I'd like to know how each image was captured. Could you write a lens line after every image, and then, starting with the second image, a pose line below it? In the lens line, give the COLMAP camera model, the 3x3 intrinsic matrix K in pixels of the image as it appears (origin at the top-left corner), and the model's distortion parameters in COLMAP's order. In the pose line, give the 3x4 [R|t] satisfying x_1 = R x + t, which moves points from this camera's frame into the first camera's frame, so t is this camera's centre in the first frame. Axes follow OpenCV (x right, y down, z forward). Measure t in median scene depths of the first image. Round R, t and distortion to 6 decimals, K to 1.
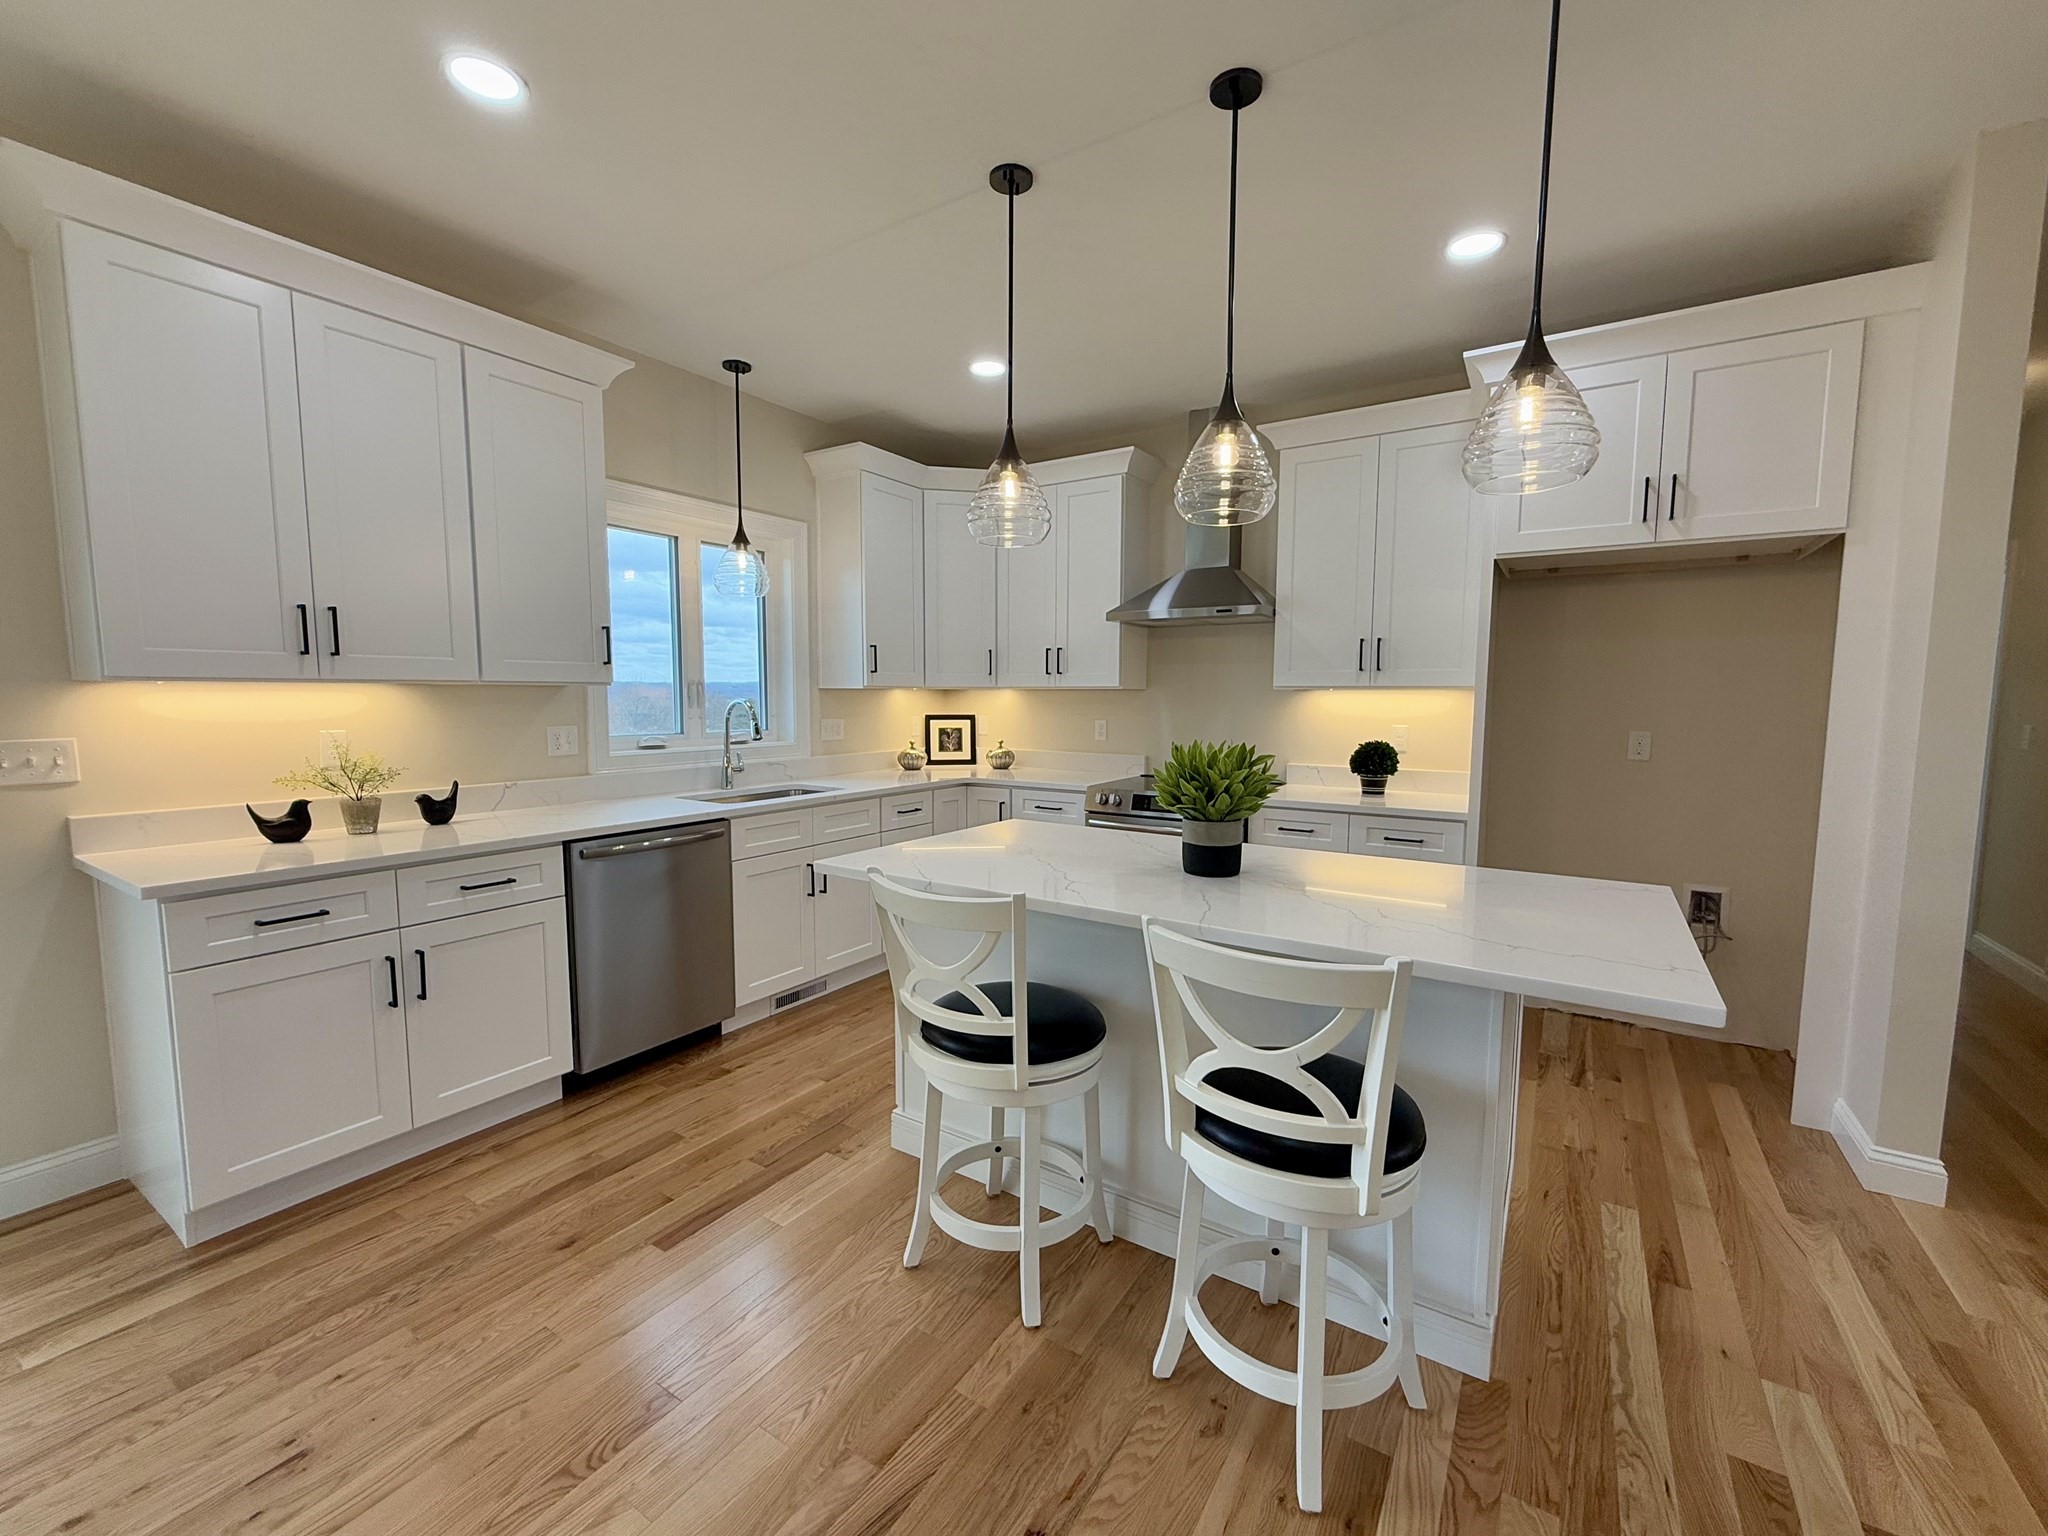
lens RADIAL K [[842.5, 0, 1018.7], [0, 842.5, 775.1], [0, 0, 1]] dist [-0.003114, -0.000263]
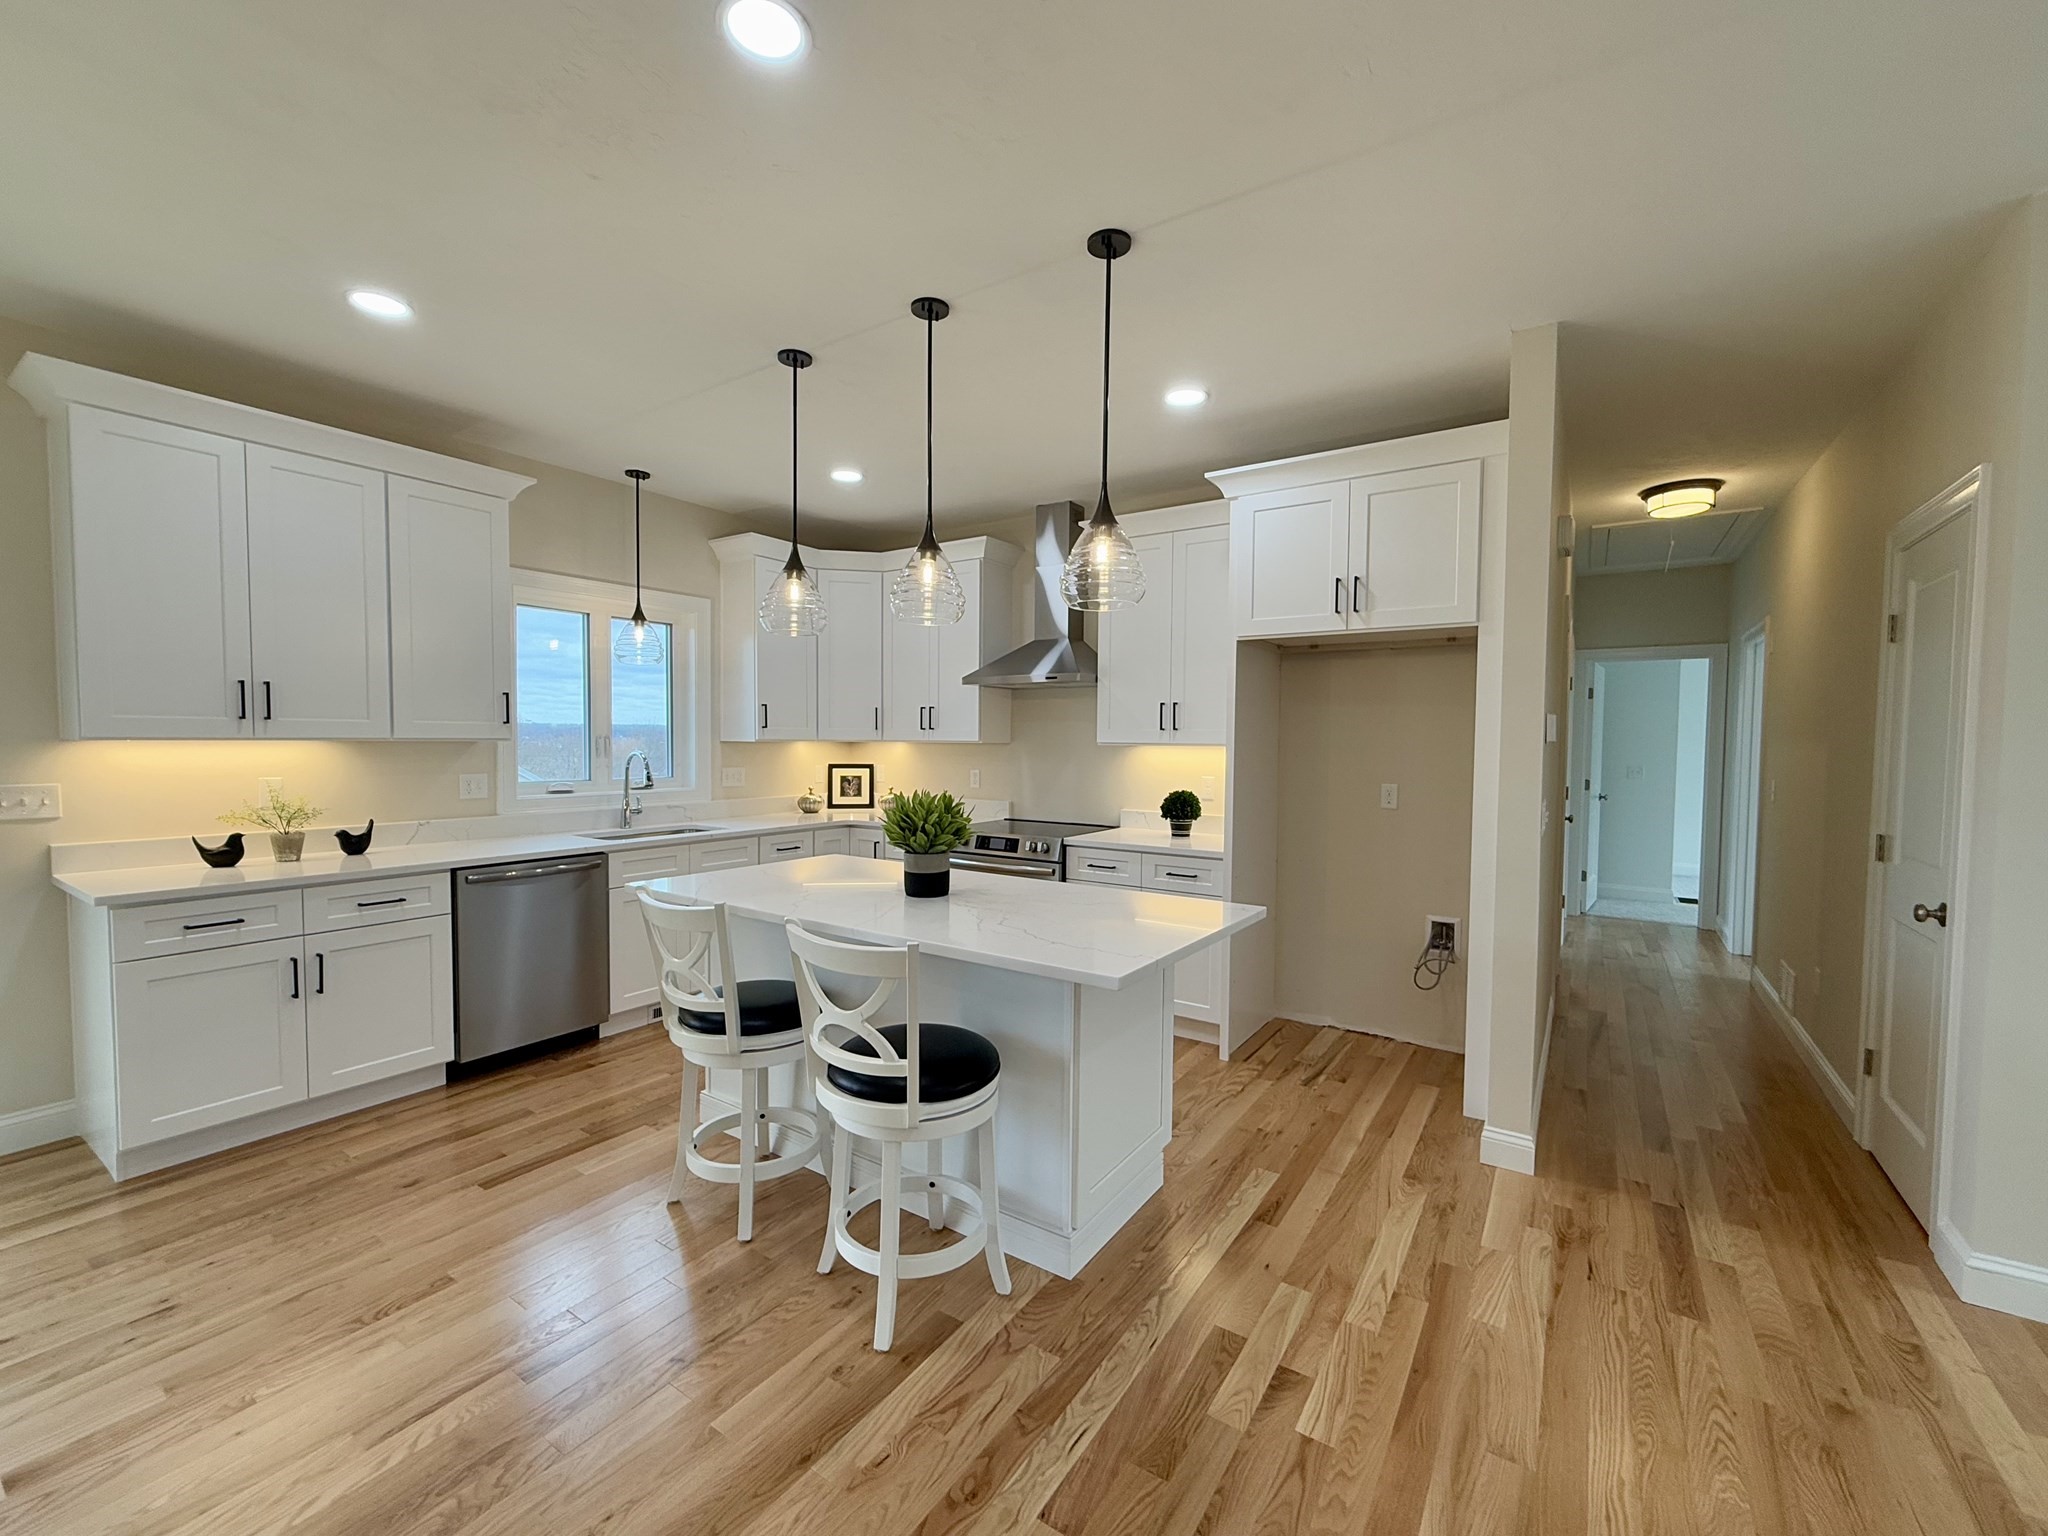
lens RADIAL K [[842.5, 0, 1018.7], [0, 842.5, 775.1], [0, 0, 1]] dist [-0.003114, -0.000263]
pose [[0.999887, 0.005543, -0.014006, 0.290545], [-0.006267, 0.998616, -0.052212, 0.000763], [0.013697, 0.052294, 0.998538, -0.211723]]
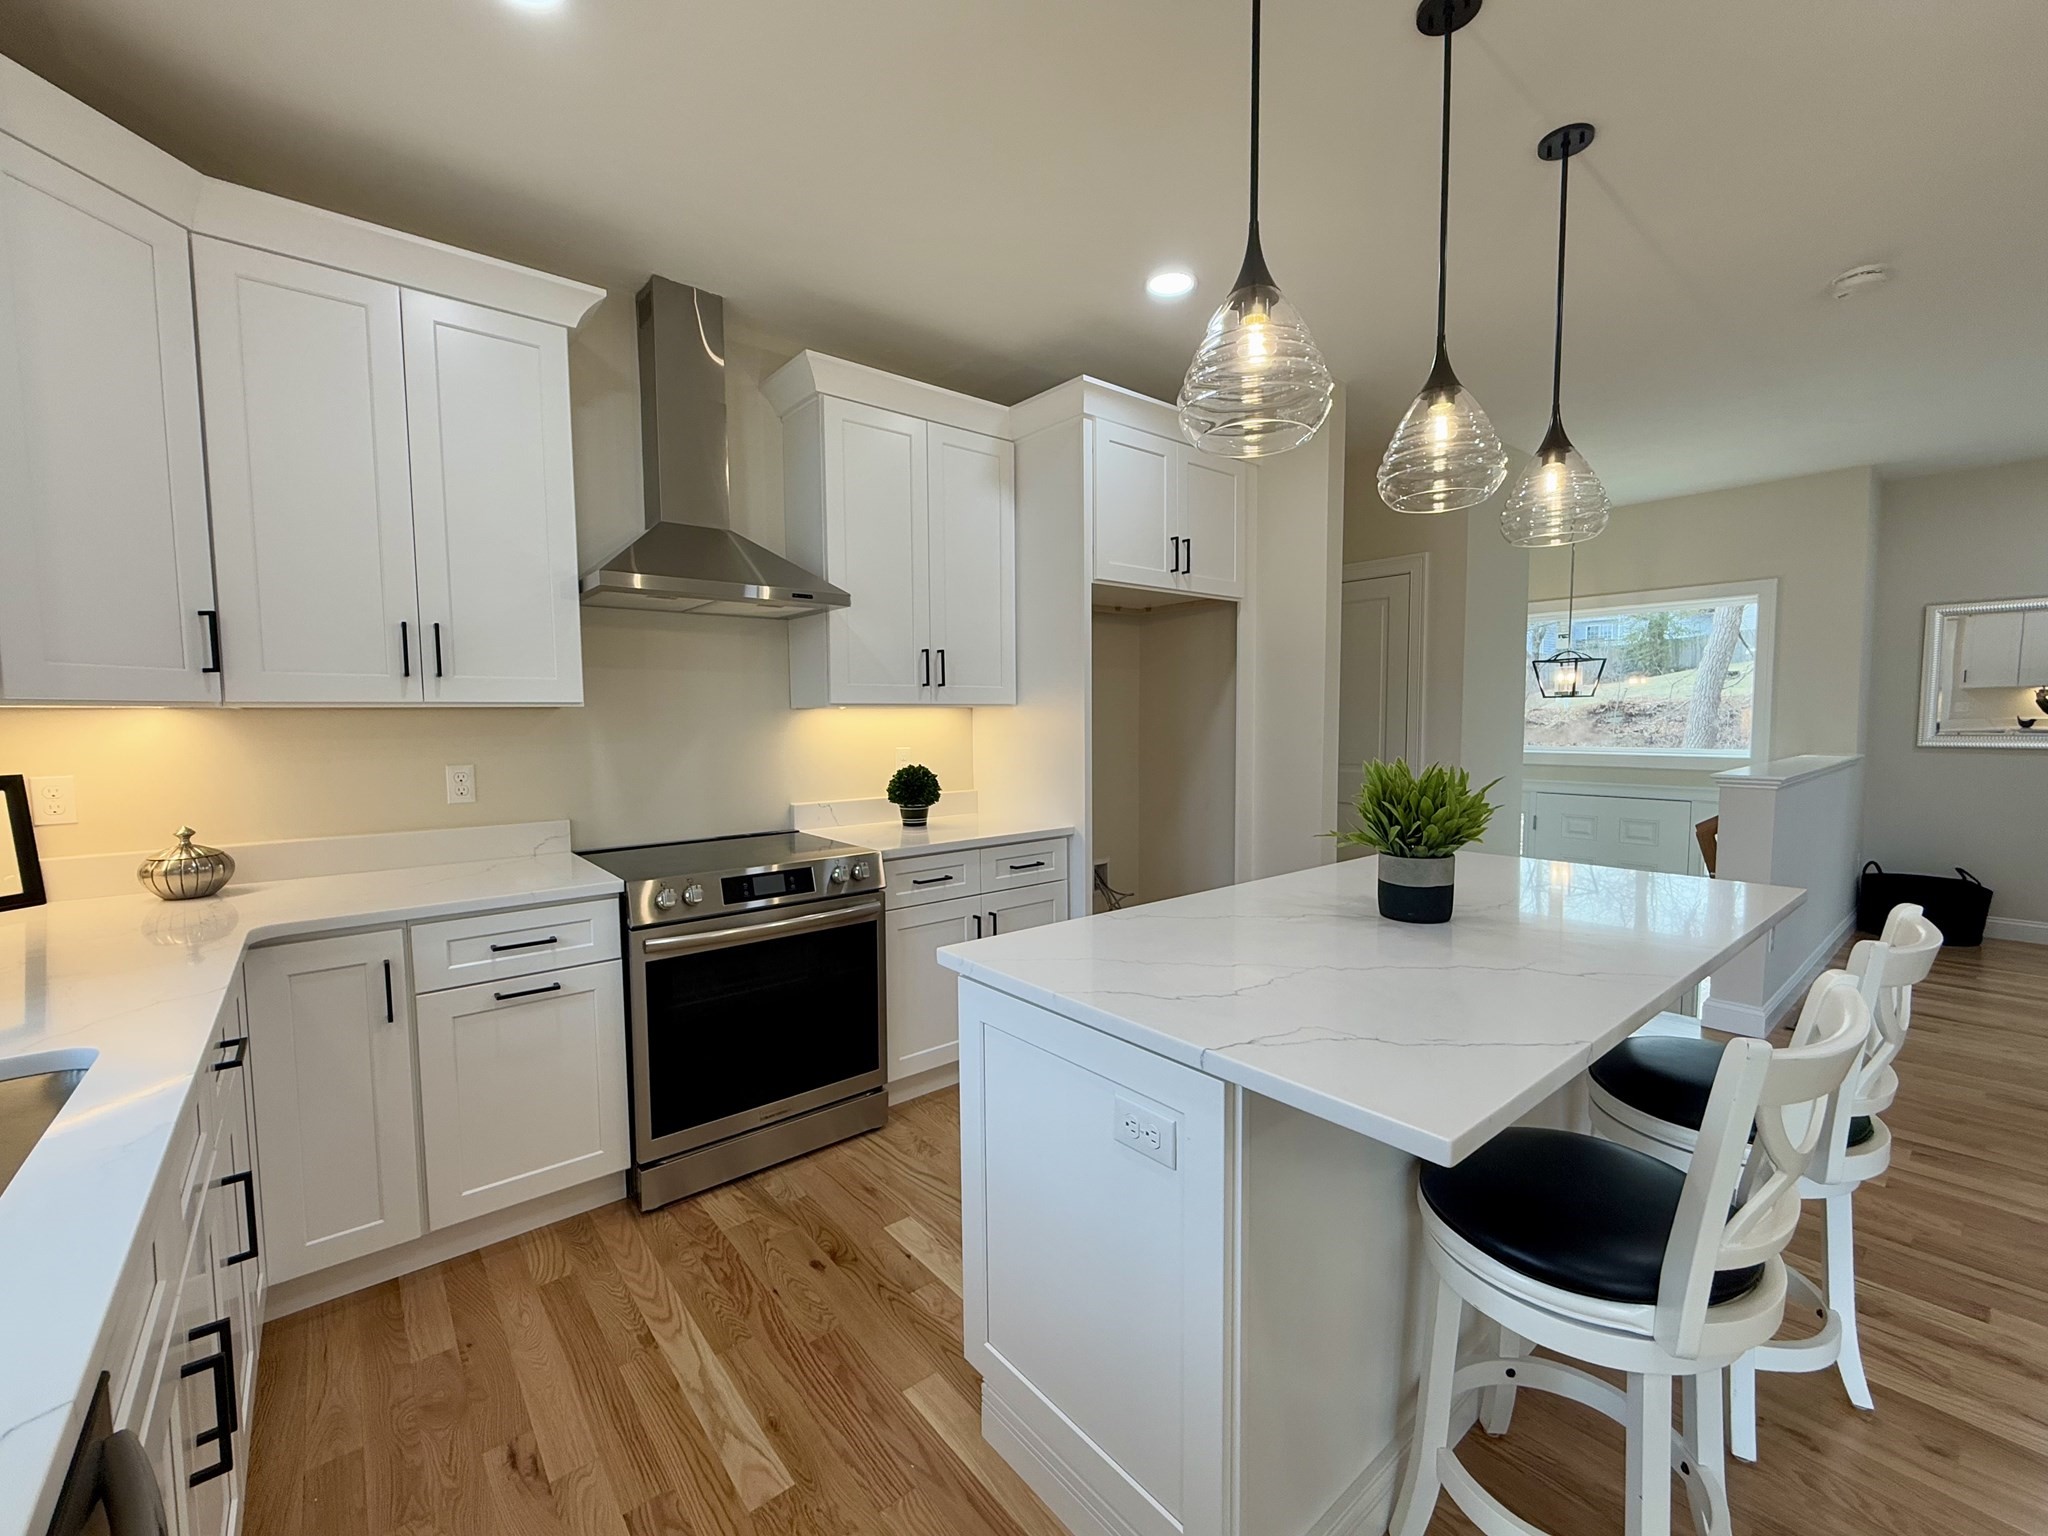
lens RADIAL K [[842.5, 0, 1018.7], [0, 842.5, 775.1], [0, 0, 1]] dist [-0.003114, -0.000263]
pose [[0.294149, -0.073316, 0.952944, -0.518872], [0.099810, 0.993958, 0.045663, -0.080970], [-0.950534, 0.081682, 0.299689, 0.847364]]
